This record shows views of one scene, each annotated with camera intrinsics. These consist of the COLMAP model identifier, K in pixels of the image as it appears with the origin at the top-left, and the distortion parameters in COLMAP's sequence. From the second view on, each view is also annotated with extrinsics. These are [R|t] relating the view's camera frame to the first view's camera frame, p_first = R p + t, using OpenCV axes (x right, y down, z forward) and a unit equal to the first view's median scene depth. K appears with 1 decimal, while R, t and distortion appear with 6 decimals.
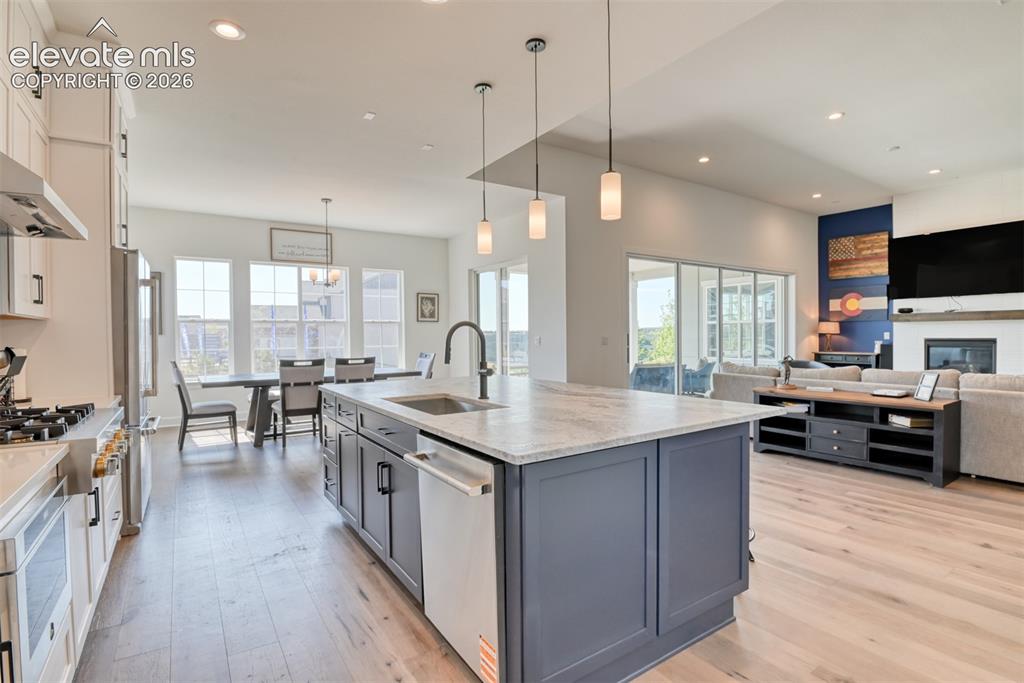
lens RADIAL K [[500.9, 0, 512.1], [0, 500.9, 345.4], [0, 0, 1]] dist [-0.026575, -0.000243]
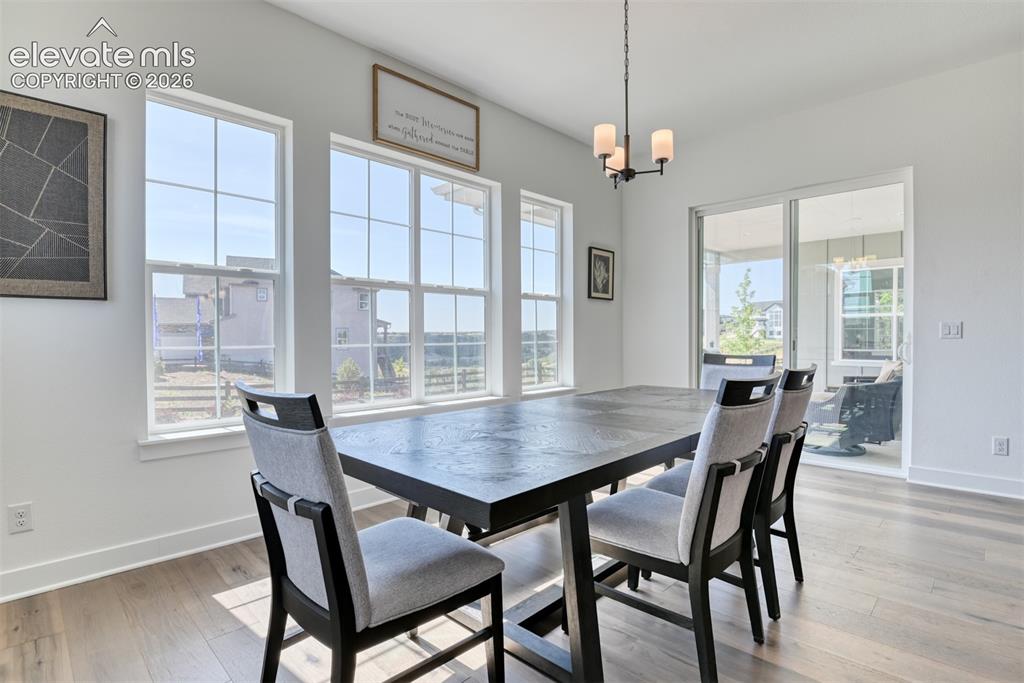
lens RADIAL K [[500.9, 0, 512.1], [0, 500.9, 345.4], [0, 0, 1]] dist [-0.026575, -0.000243]
pose [[0.979180, 0.001344, 0.202989, -0.463812], [-0.000323, 0.999987, -0.005063, 0.009550], [-0.202993, 0.004892, 0.979168, 0.564827]]
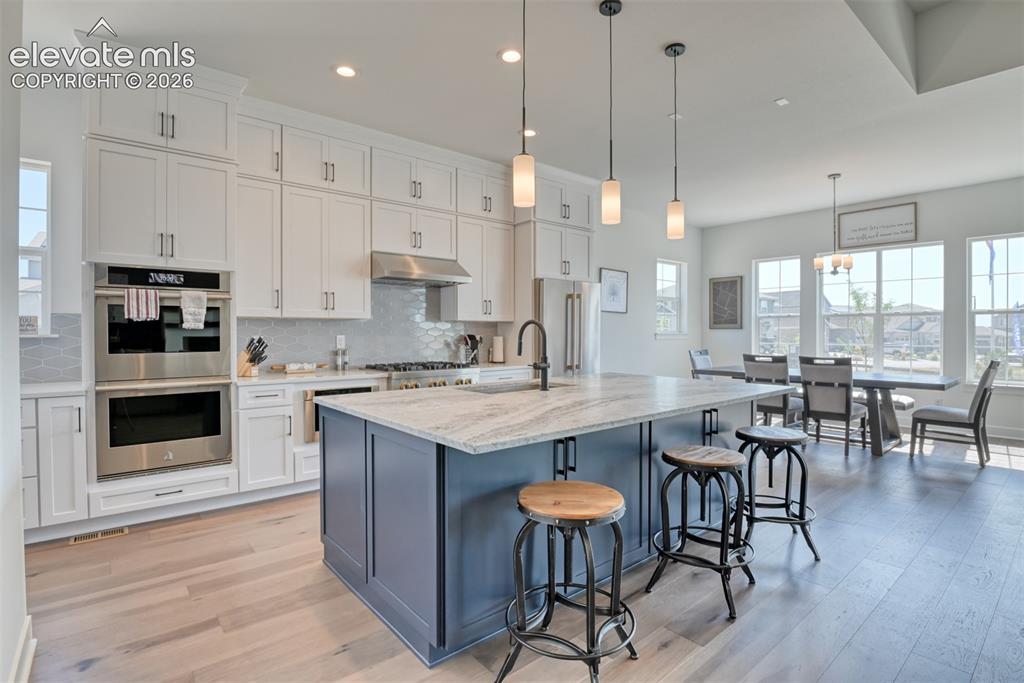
lens RADIAL K [[507.7, 0, 512.6], [0, 507.7, 336.8], [0, 0, 1]] dist [-0.026966, -0.000335]
pose [[0.109231, 0.017409, -0.993864, 0.385506], [-0.021144, 0.999661, 0.015187, -0.009695], [0.993792, 0.019356, 0.109562, 0.304697]]
